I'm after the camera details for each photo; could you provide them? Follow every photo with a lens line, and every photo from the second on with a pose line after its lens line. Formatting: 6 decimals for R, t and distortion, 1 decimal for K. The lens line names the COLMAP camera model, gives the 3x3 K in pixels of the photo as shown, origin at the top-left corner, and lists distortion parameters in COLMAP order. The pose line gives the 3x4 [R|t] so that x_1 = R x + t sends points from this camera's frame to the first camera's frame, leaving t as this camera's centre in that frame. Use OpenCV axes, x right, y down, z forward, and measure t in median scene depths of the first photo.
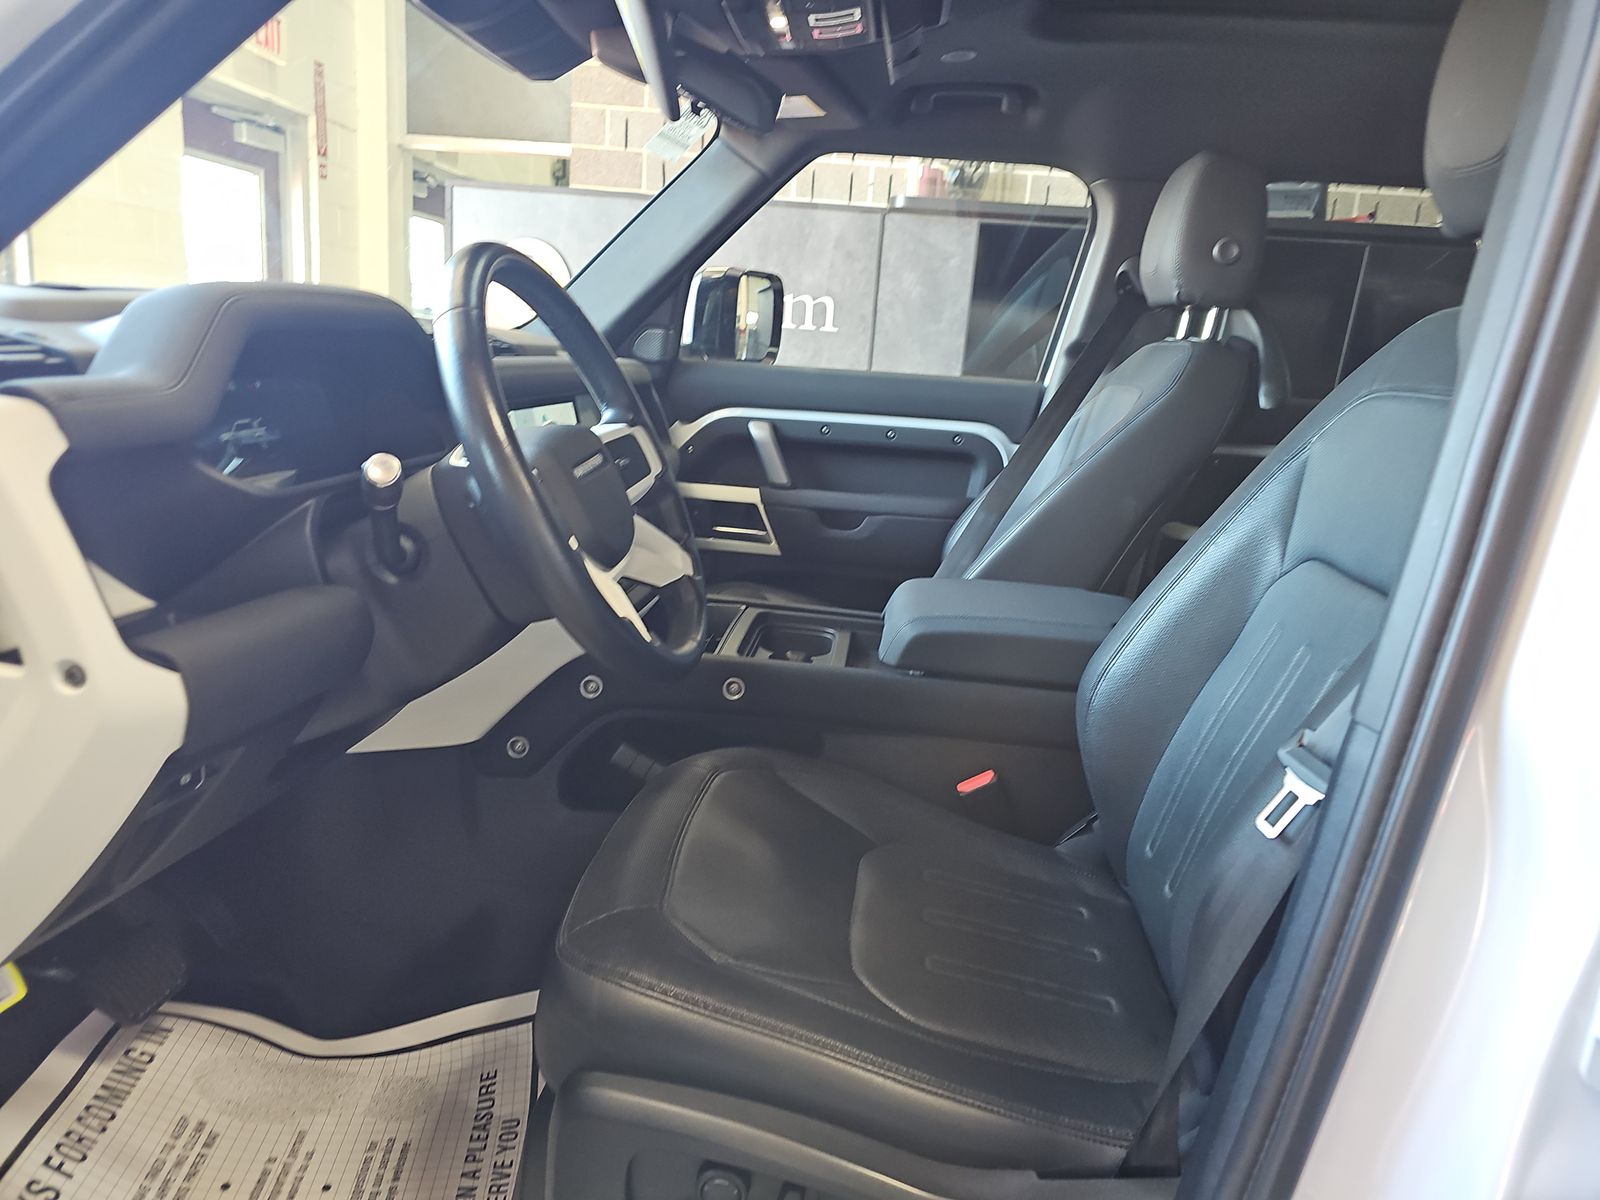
lens RADIAL K [[1021.8, 0, 801.4], [0, 1021.8, 609.3], [0, 0, 1]] dist [0.049695, -0.045779]
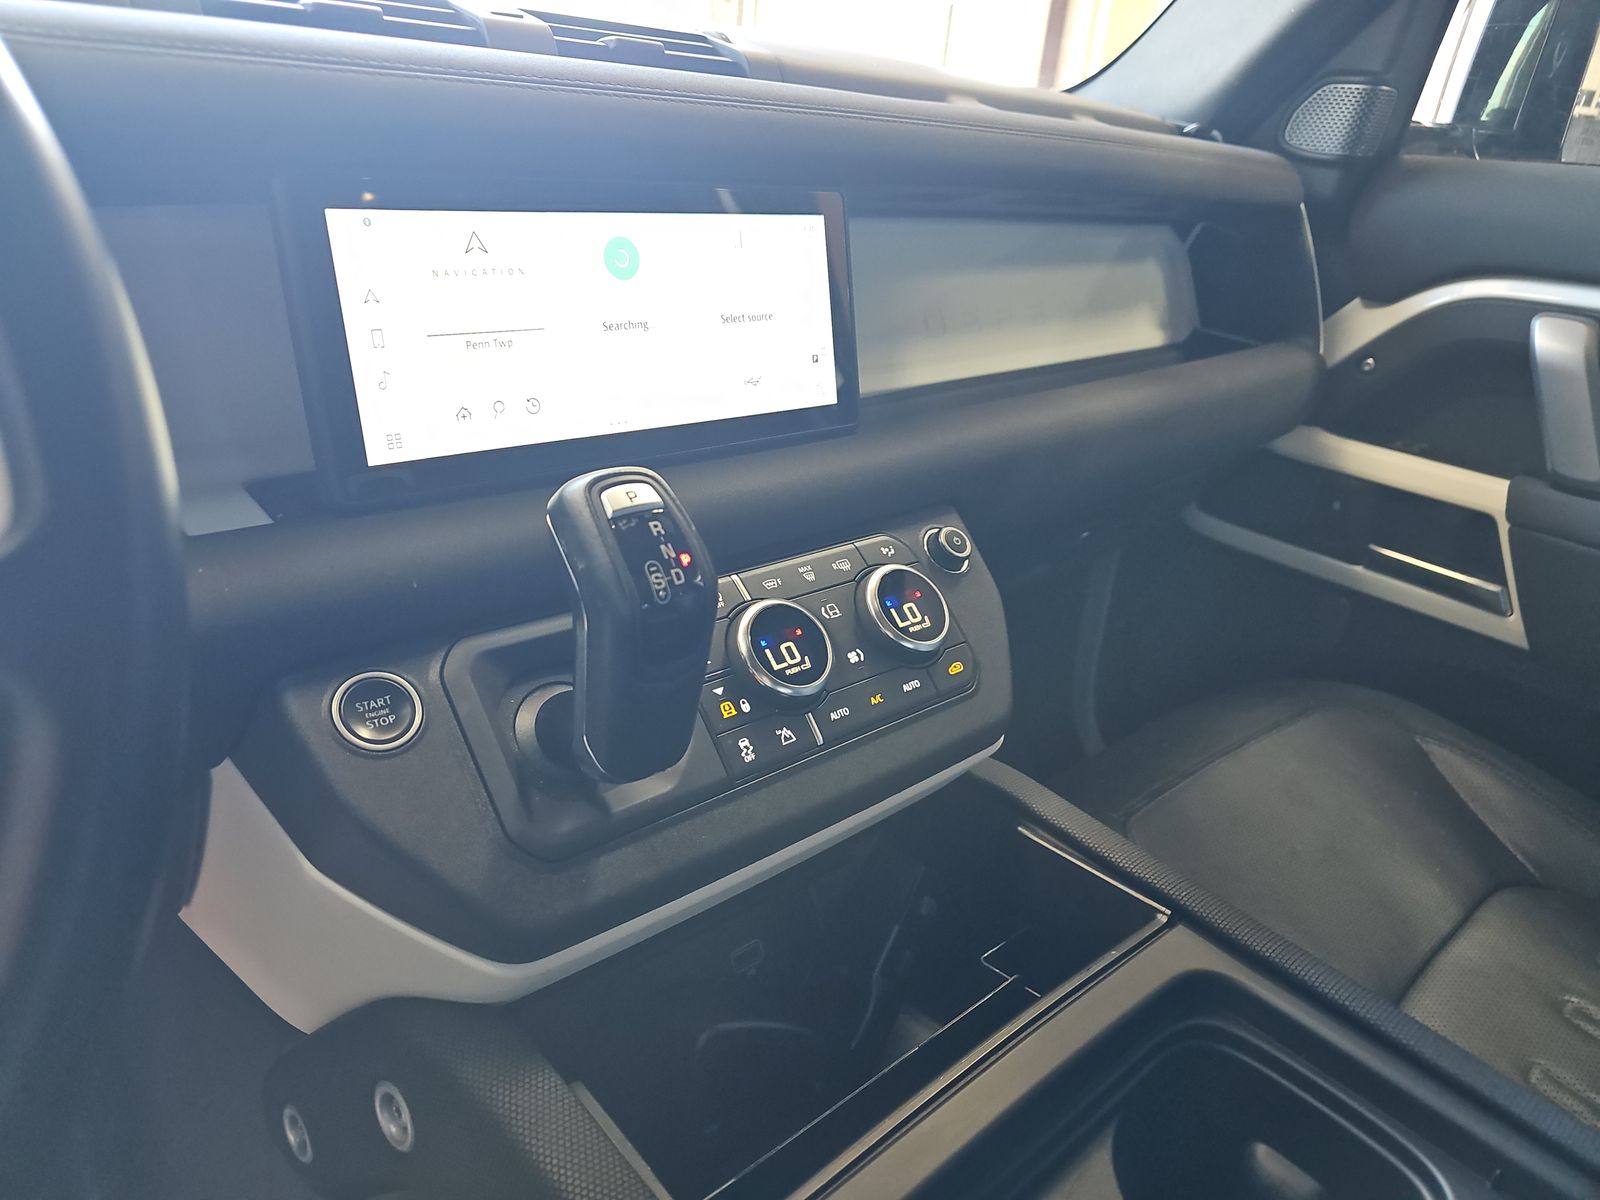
lens RADIAL K [[1061.7, 0, 799.3], [0, 1061.7, 562.2], [0, 0, 1]] dist [0.003662, 0.001056]
pose [[0.727212, 0.253747, -0.637789, 0.030449], [-0.199378, 0.967188, 0.157468, -0.099222], [0.656819, 0.012648, 0.753942, 0.503867]]
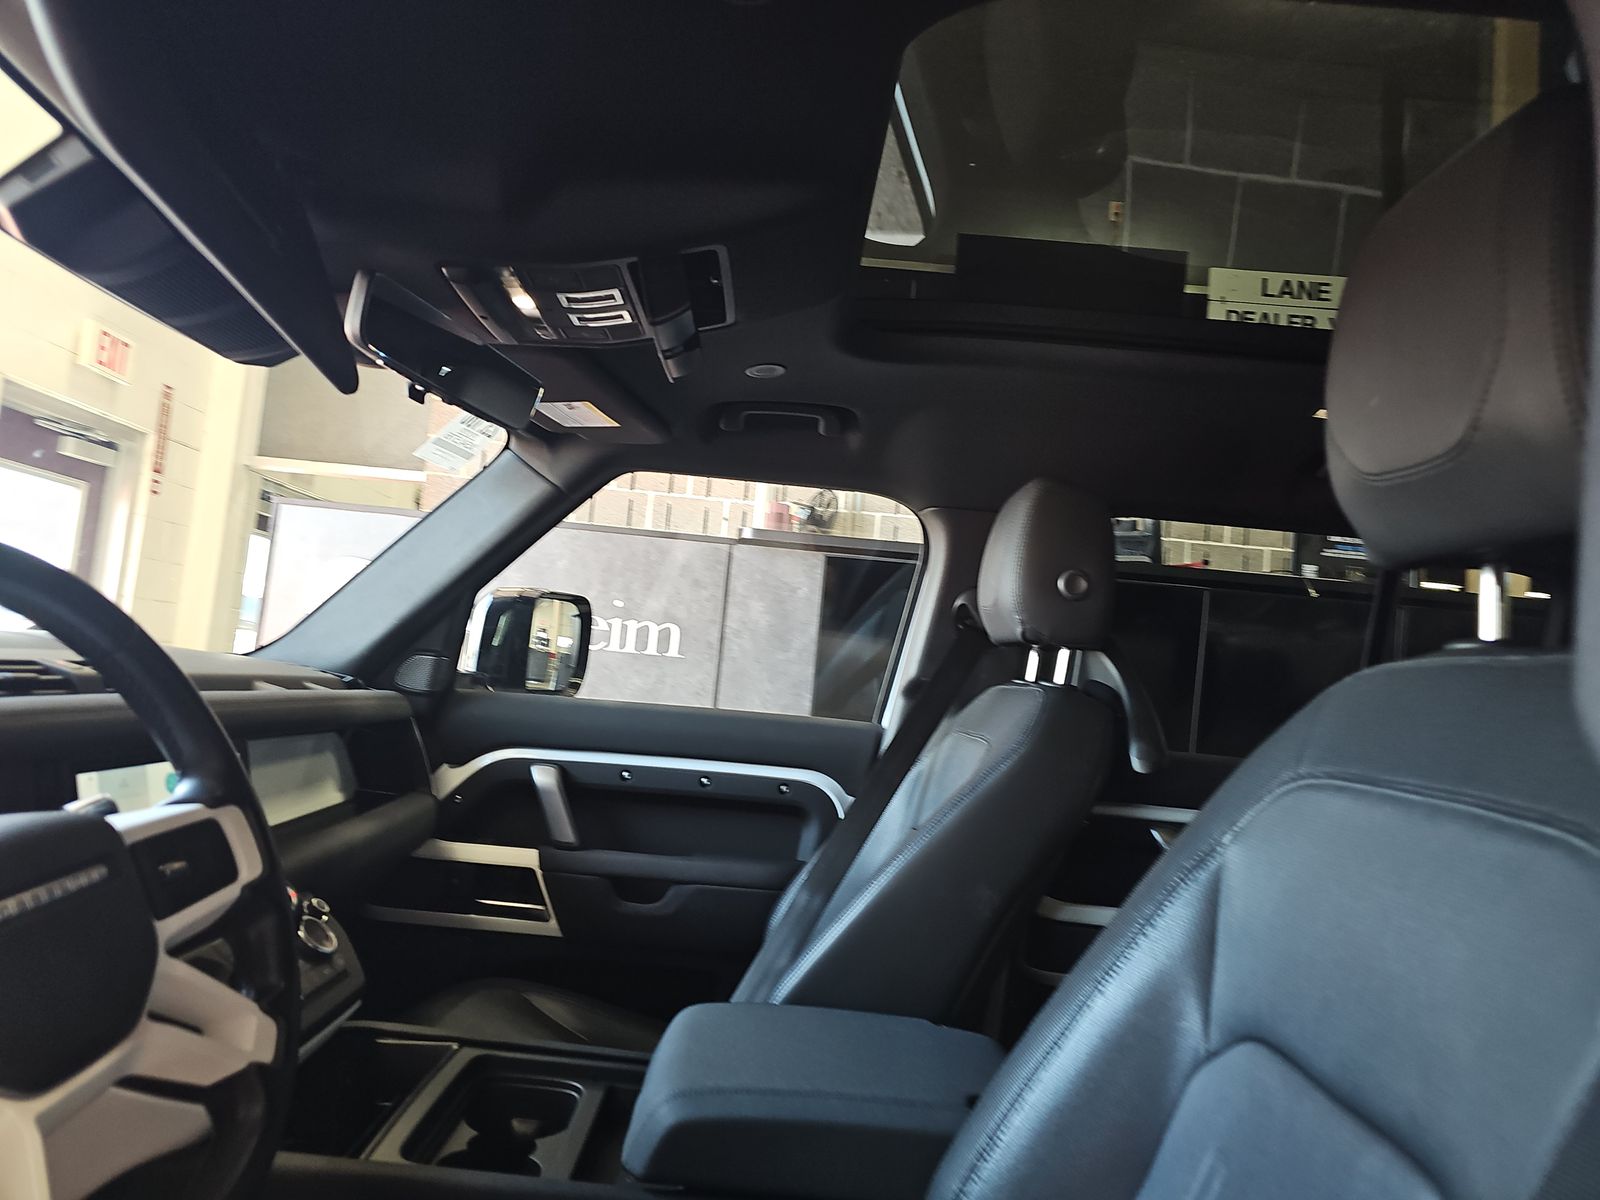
lens RADIAL K [[1021.8, 0, 801.4], [0, 1021.8, 609.3], [0, 0, 1]] dist [0.049695, -0.045779]
pose [[0.992610, 0.027277, 0.118245, 0.062443], [0.010103, 0.952452, -0.304521, -0.050492], [-0.120929, 0.303465, 0.945138, 0.162961]]
